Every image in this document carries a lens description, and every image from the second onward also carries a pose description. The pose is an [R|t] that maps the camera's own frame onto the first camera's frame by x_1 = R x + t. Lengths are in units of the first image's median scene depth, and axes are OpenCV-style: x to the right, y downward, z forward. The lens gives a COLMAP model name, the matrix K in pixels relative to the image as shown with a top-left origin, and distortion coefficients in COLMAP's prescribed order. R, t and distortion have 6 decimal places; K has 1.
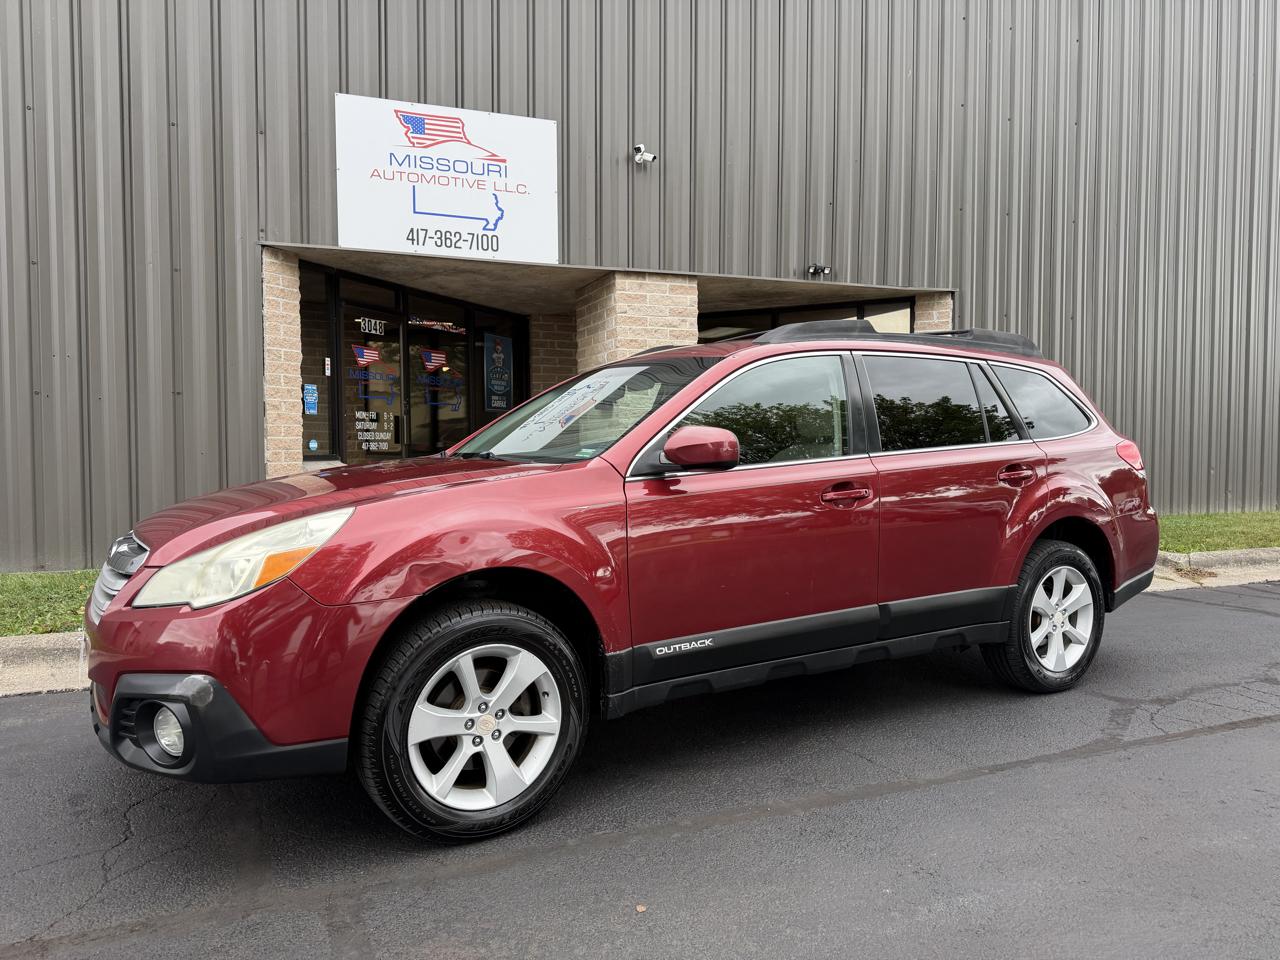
lens RADIAL K [[878.9, 0, 640.0], [0, 878.9, 480.0], [0, 0, 1]] dist [0.184175, -0.418213]
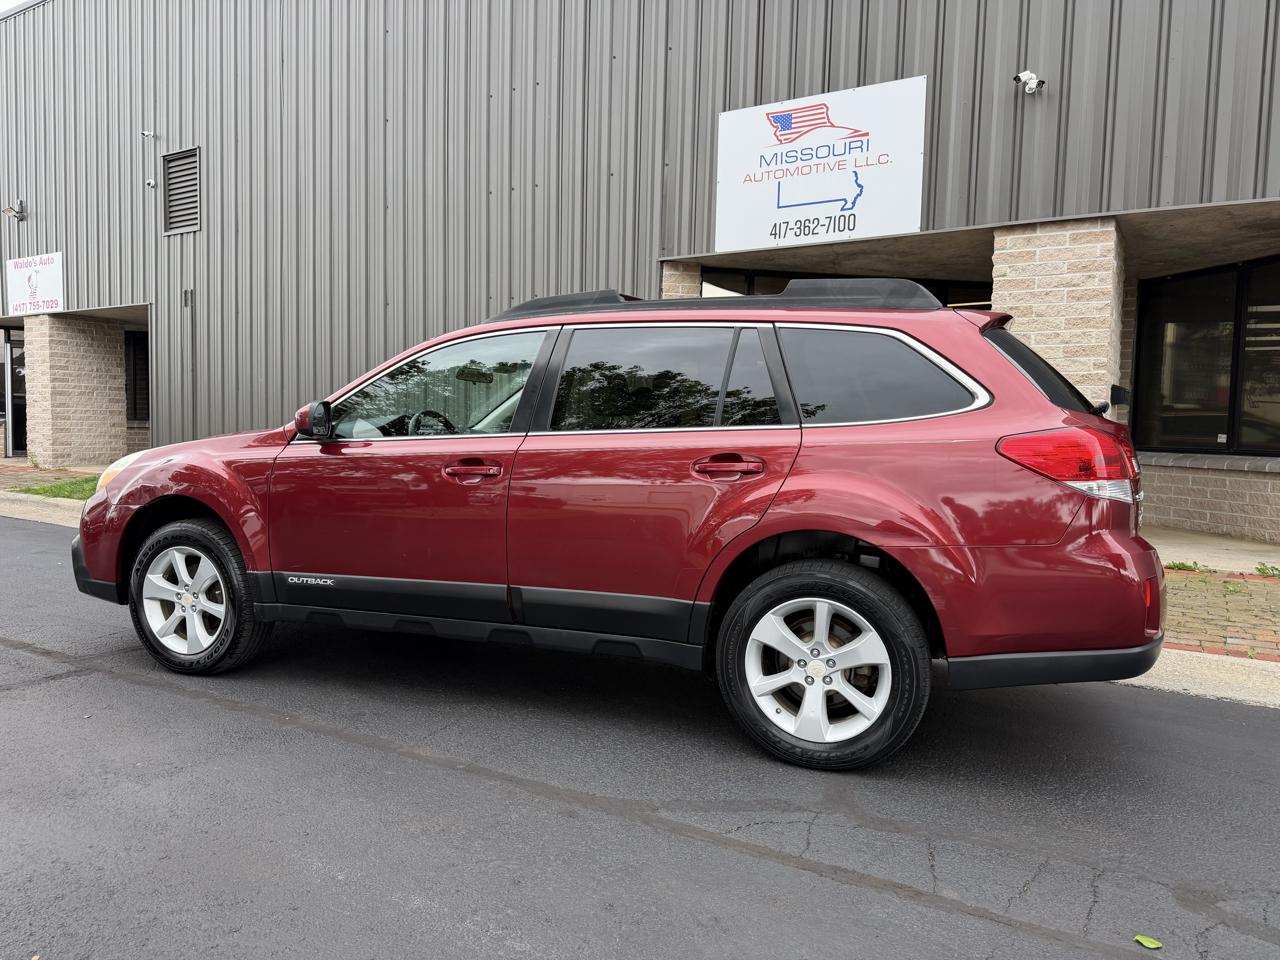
lens RADIAL K [[885.3, 0, 631.6], [0, 885.3, 484.1], [0, 0, 1]] dist [0.146708, -0.297440]
pose [[0.600530, 0.069821, -0.796548, 0.506304], [-0.059199, 0.997329, 0.042789, -0.009849], [0.797408, 0.021459, 0.603059, 0.233371]]
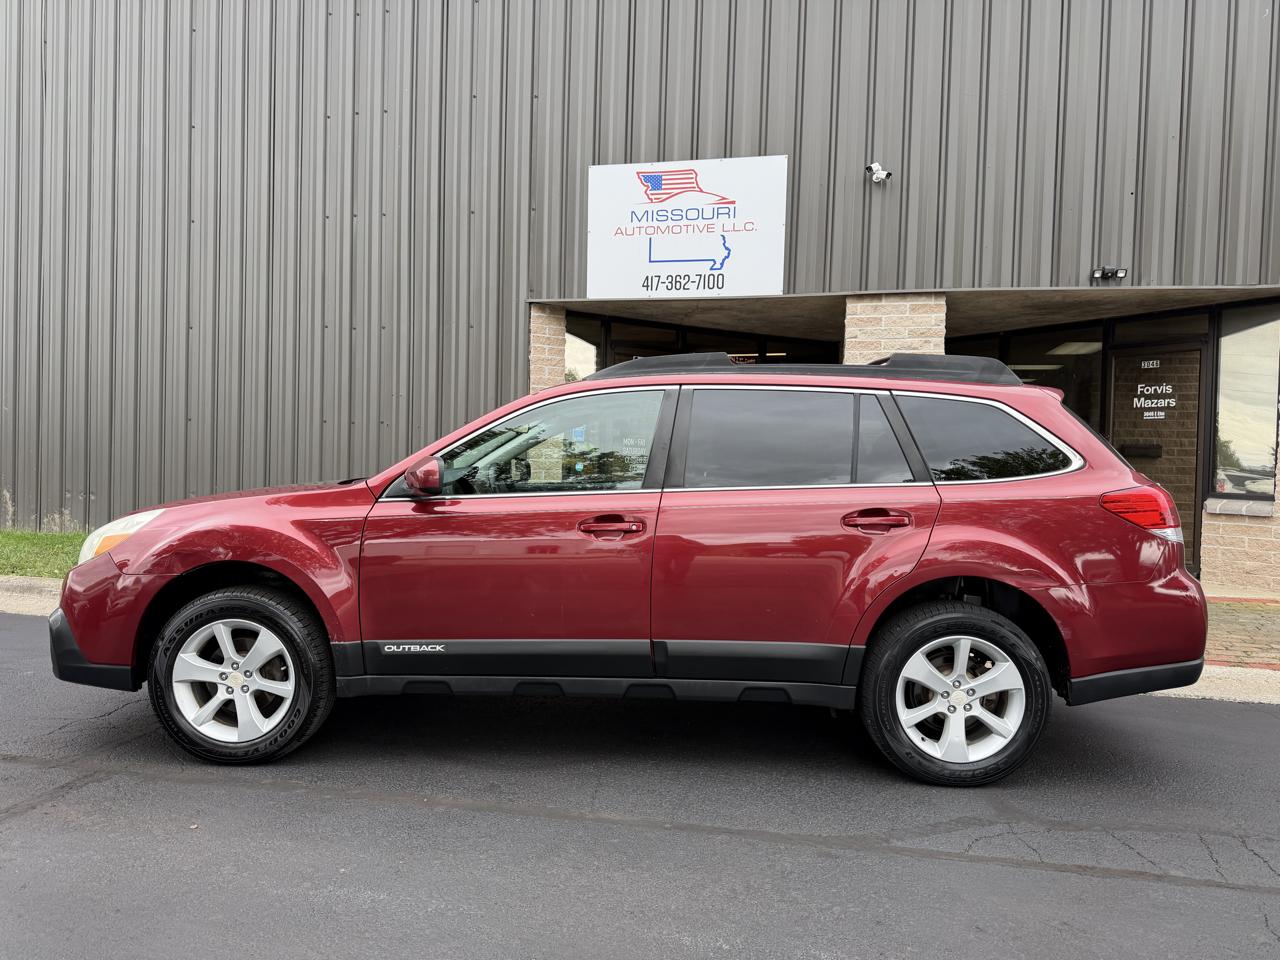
lens RADIAL K [[885.3, 0, 631.6], [0, 885.3, 484.1], [0, 0, 1]] dist [0.146708, -0.297440]
pose [[0.829953, 0.037953, -0.556541, 0.359060], [-0.051083, 0.998662, -0.008077, -0.011480], [0.555490, 0.035133, 0.830781, 0.071548]]
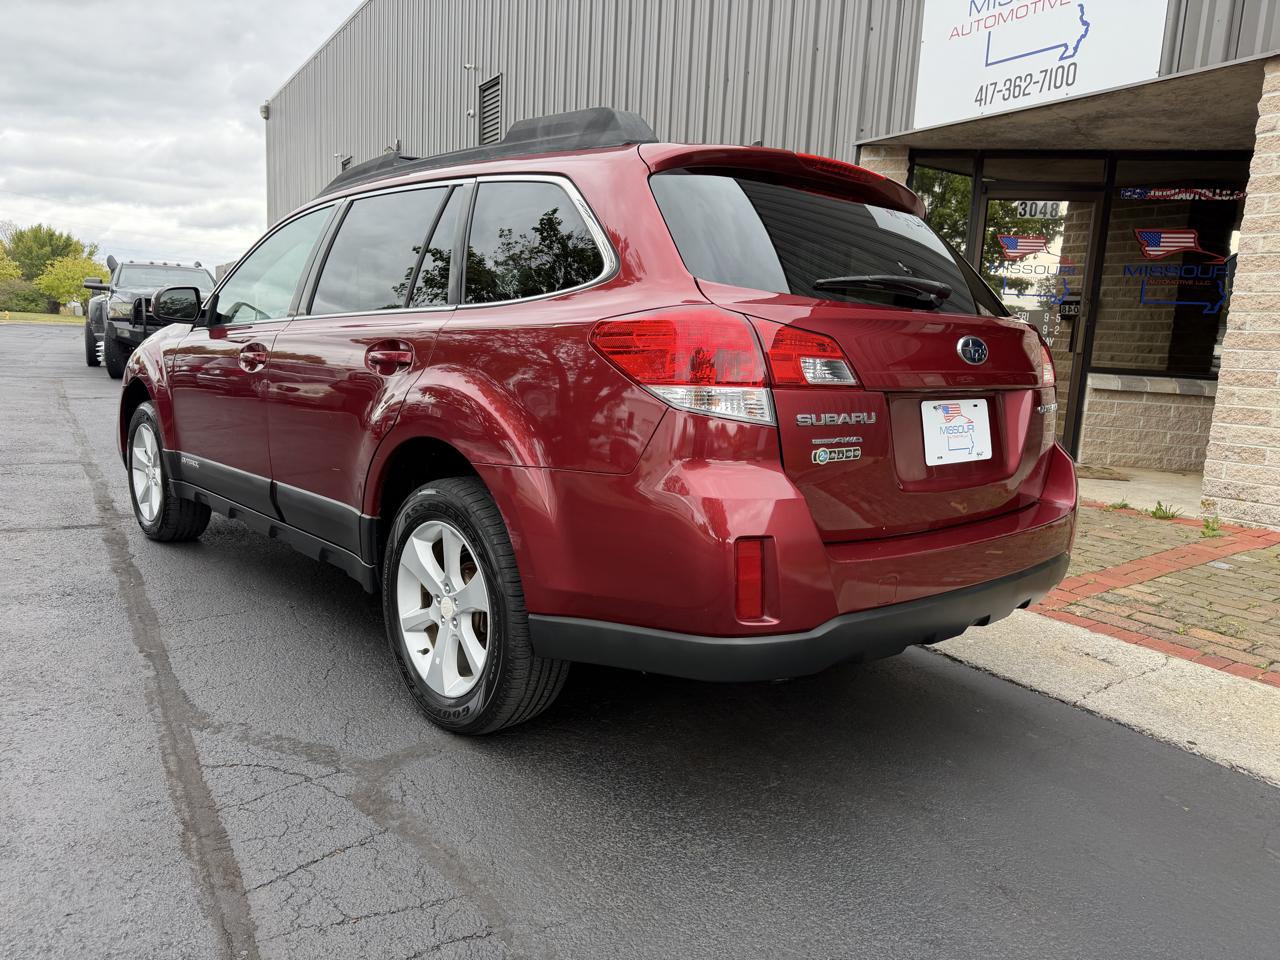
lens RADIAL K [[899.9, 0, 637.6], [0, 899.9, 493.5], [0, 0, 1]] dist [-0.004872, -0.003175]
pose [[0.190297, 0.177874, -0.965478, 0.562255], [-0.088379, 0.982560, 0.163602, -0.015709], [0.977740, 0.054195, 0.202699, 0.534551]]
